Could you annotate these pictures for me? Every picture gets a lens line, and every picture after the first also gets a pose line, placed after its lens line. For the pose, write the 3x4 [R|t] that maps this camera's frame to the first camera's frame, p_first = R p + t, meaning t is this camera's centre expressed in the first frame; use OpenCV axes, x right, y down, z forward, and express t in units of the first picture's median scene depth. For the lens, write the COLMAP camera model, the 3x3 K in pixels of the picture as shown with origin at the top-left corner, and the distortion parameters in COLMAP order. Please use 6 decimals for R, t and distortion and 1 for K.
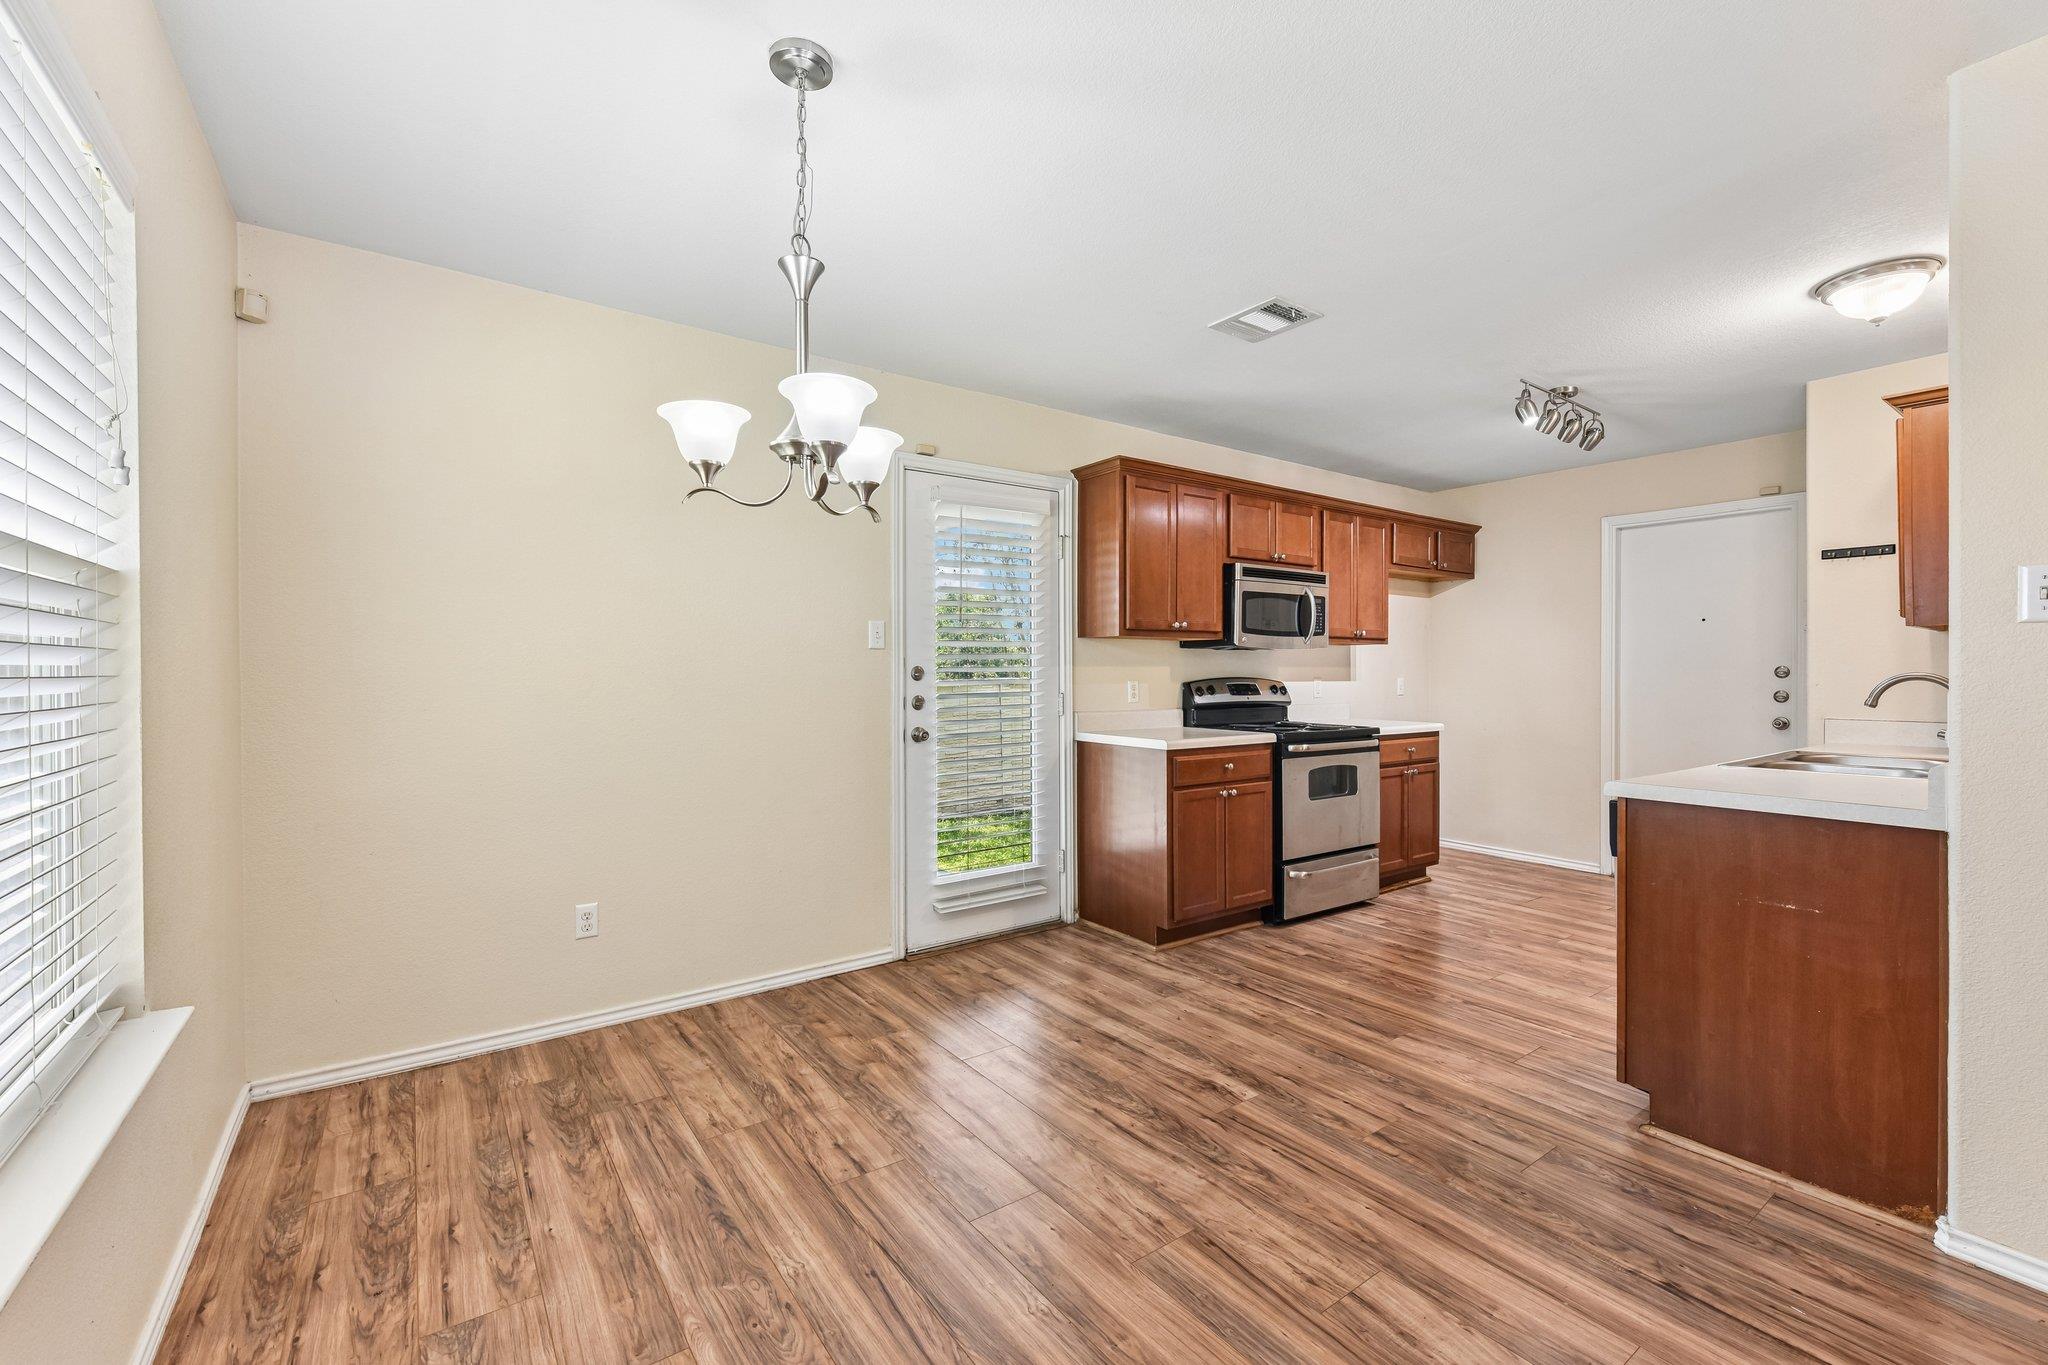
lens RADIAL K [[853.6, 0, 1034.2], [0, 853.6, 668.5], [0, 0, 1]] dist [0.002121, -0.000438]
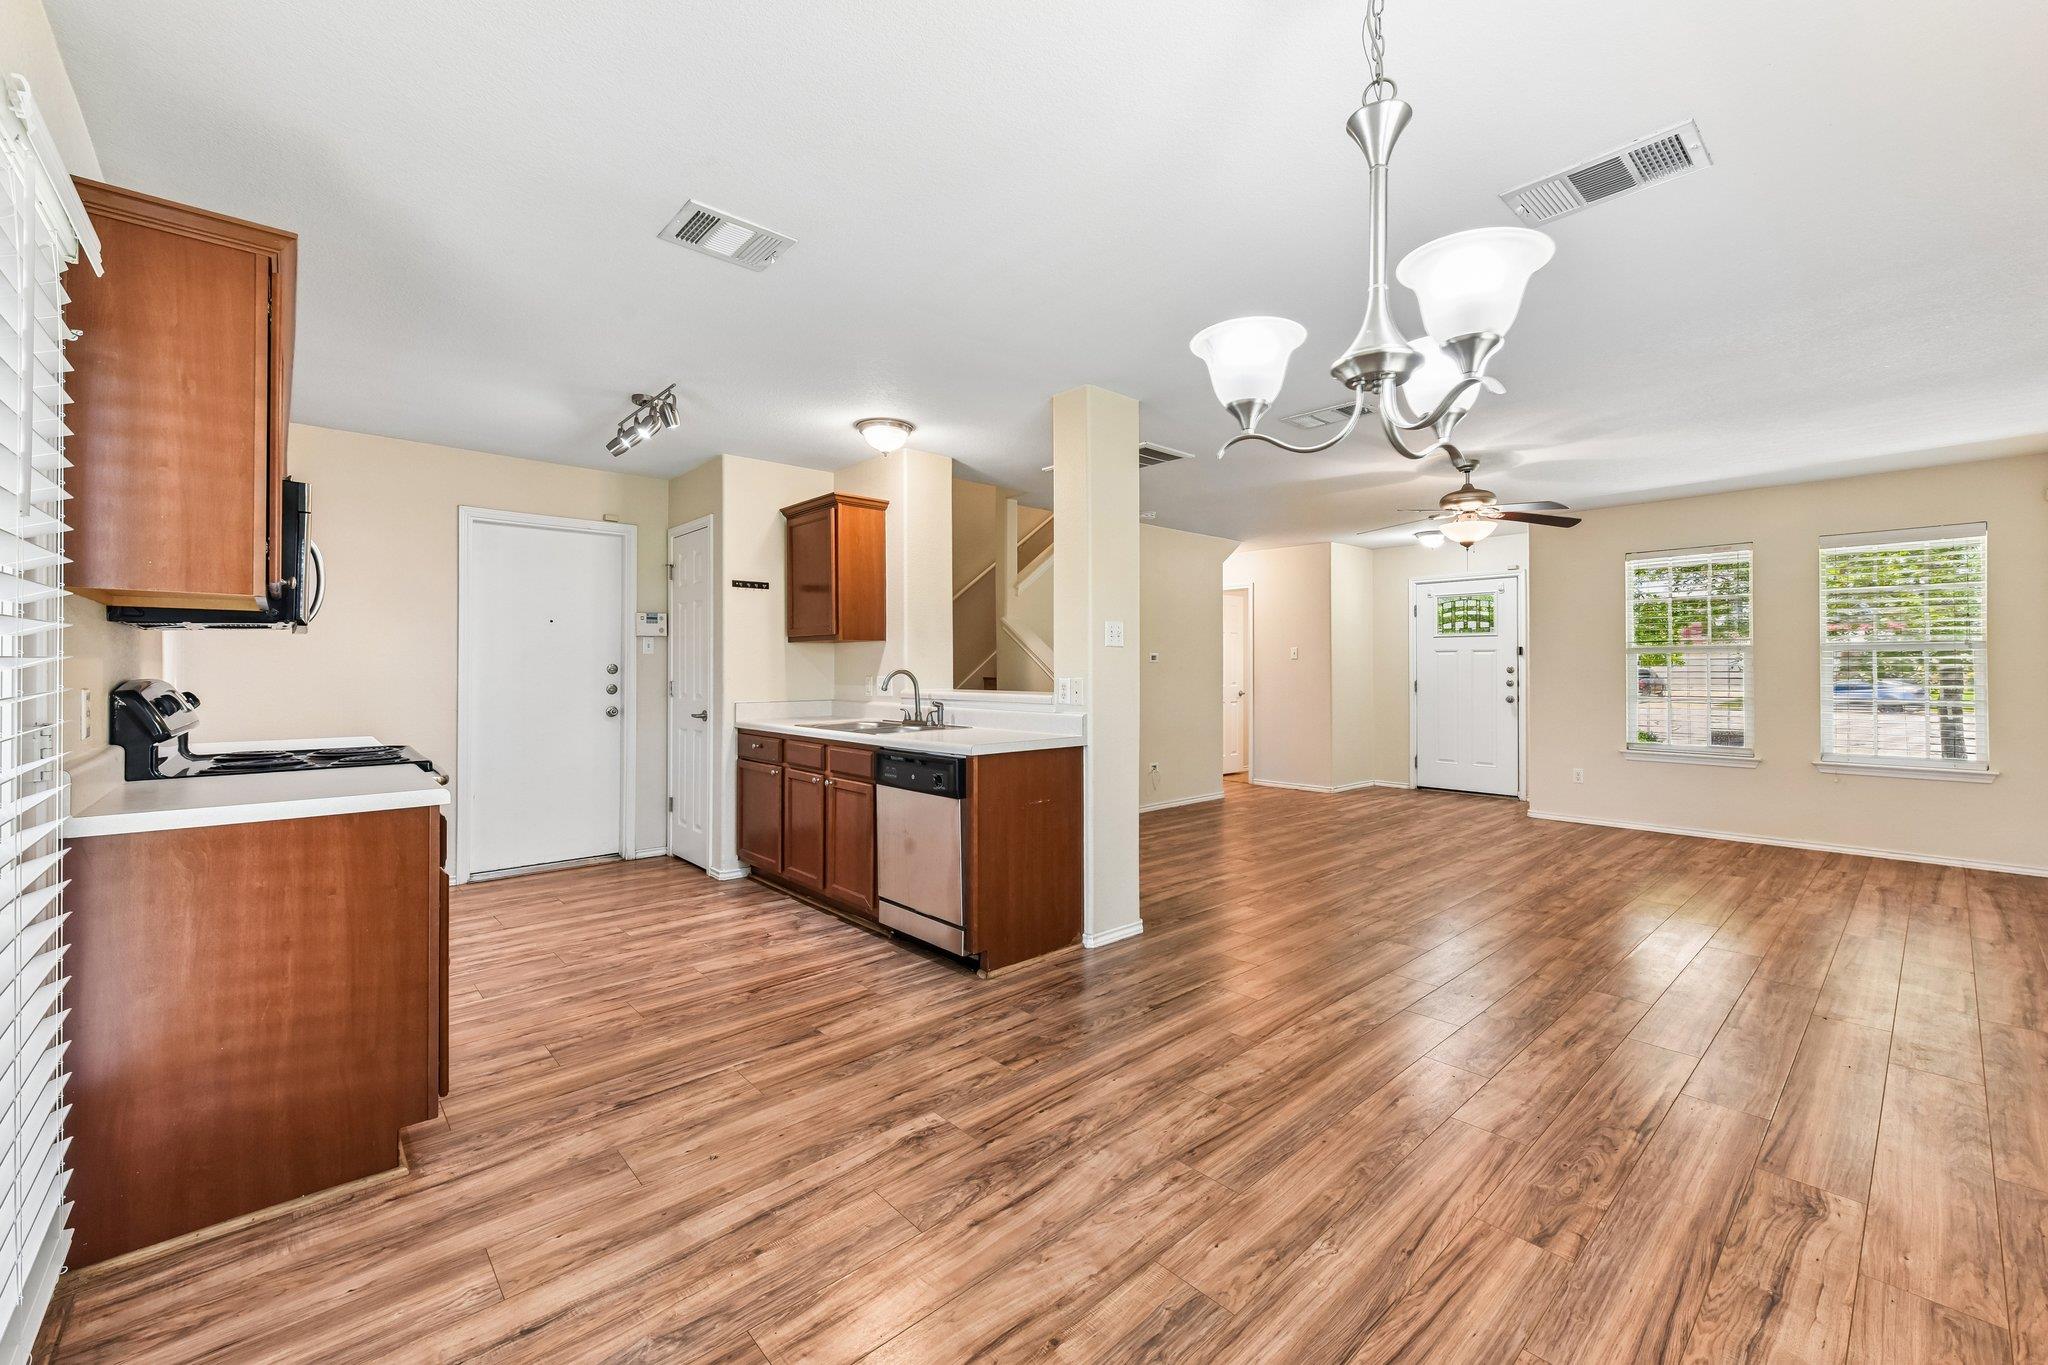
lens RADIAL K [[829.3, 0, 1043.3], [0, 829.3, 670.9], [0, 0, 1]] dist [0.011865, -0.004592]
pose [[-0.120252, -0.003259, 0.992738, -0.446140], [-0.004385, 0.999987, 0.002752, 0.000808], [-0.992734, -0.004022, -0.120265, 0.656321]]
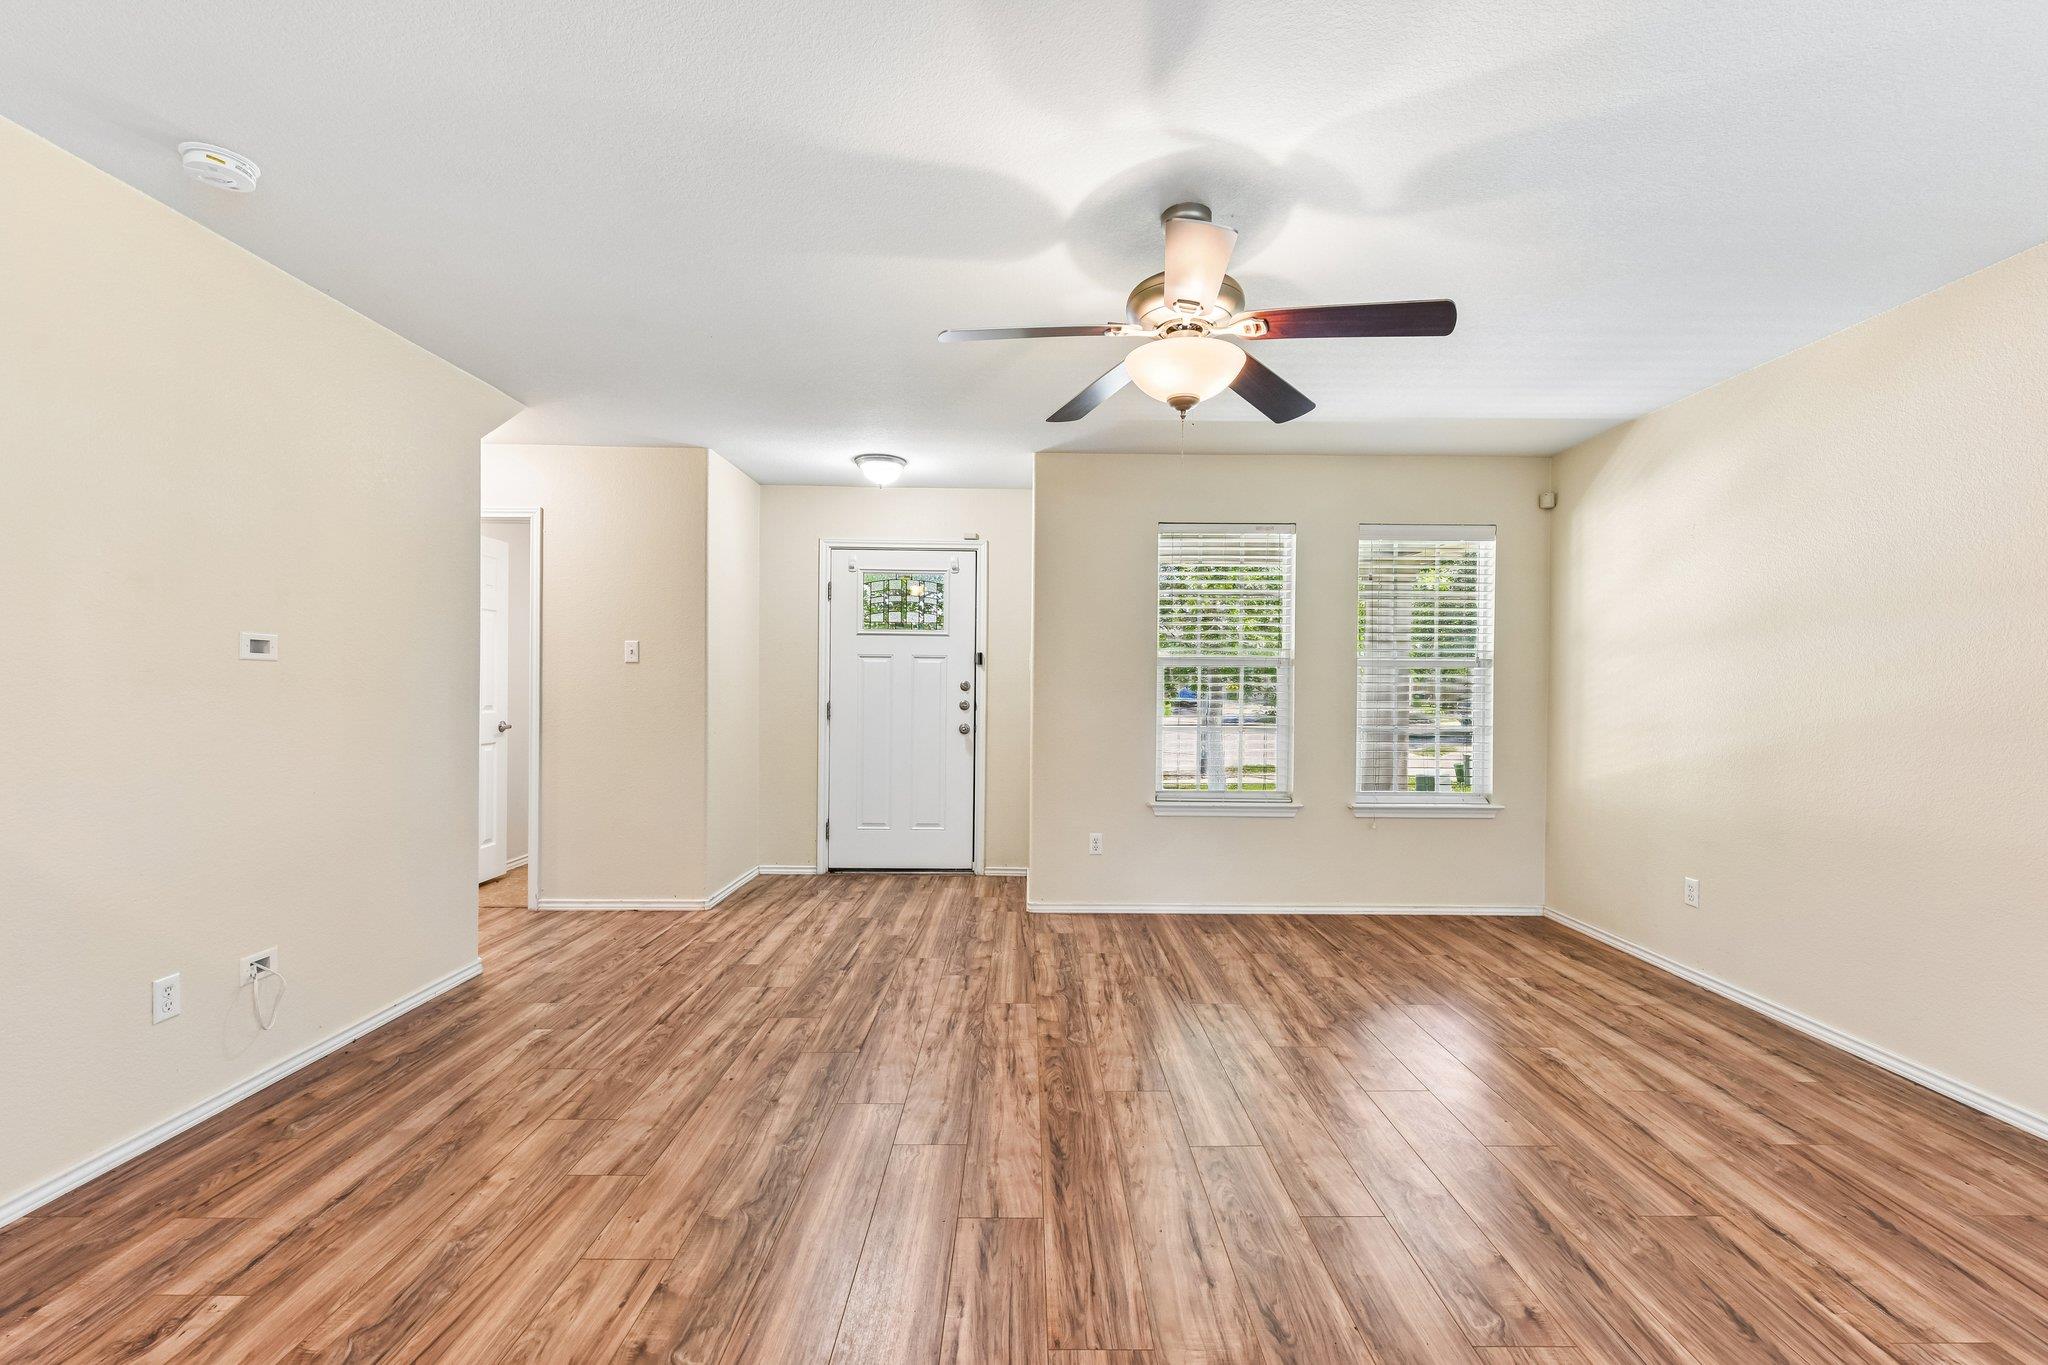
lens RADIAL K [[853.6, 0, 1034.2], [0, 853.6, 668.5], [0, 0, 1]] dist [0.002121, -0.000438]
pose [[-0.816417, 0.001095, 0.577461, 0.543680], [-0.014290, 0.999654, -0.022099, -0.000372], [-0.577286, -0.026294, -0.816119, 0.374368]]
